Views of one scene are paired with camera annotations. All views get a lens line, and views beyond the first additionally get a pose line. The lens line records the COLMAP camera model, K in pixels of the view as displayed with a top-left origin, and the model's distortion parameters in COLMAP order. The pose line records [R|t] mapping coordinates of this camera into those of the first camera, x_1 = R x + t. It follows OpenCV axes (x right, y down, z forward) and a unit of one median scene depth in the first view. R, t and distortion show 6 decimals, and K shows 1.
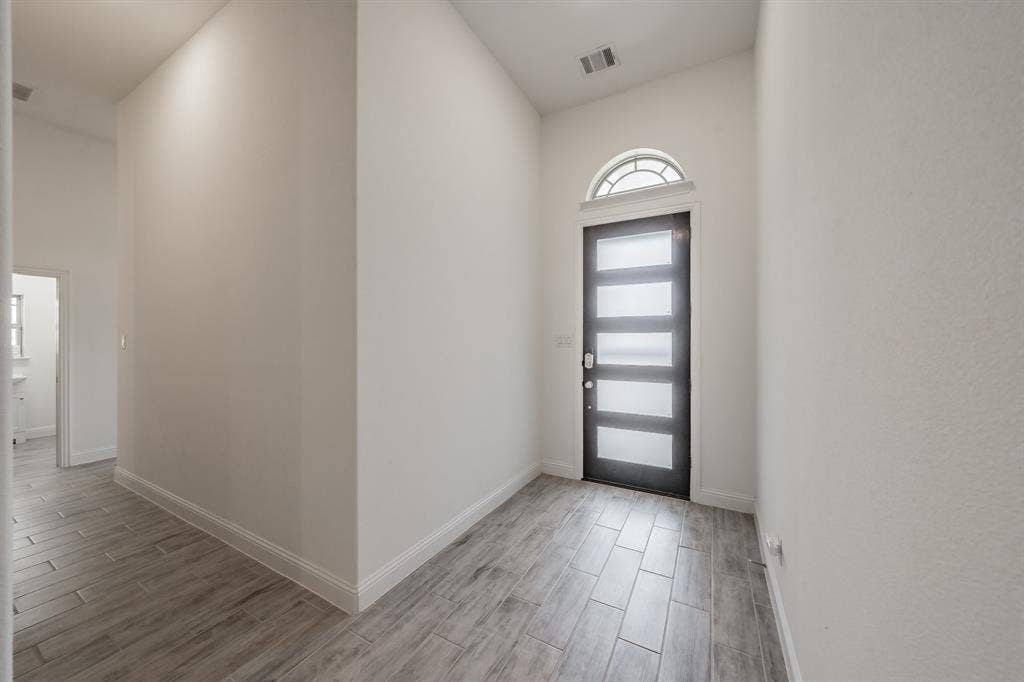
lens RADIAL K [[375.2, 0, 477.2], [0, 375.2, 339.2], [0, 0, 1]] dist [-0.000242, 0.000805]
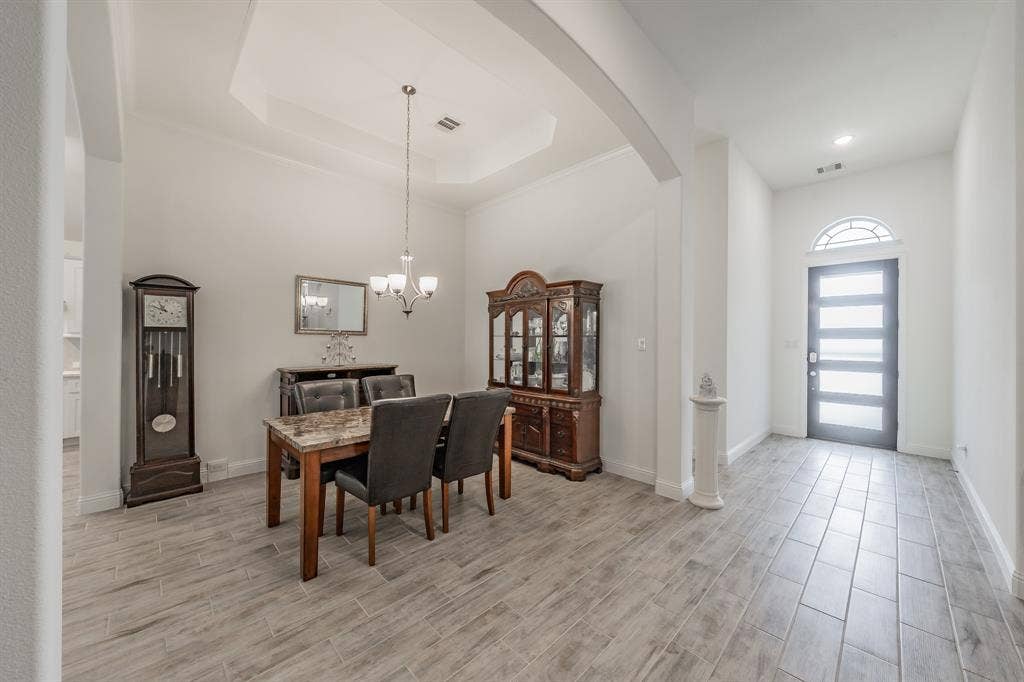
lens RADIAL K [[375.2, 0, 511.4], [0, 375.2, 339.9], [0, 0, 1]] dist [-0.000242, 0.000805]
pose [[0.969674, 0.002880, -0.244384, -0.506193], [-0.002063, 0.999991, 0.003601, -0.015580], [0.244392, -0.002987, 0.969672, -0.748117]]
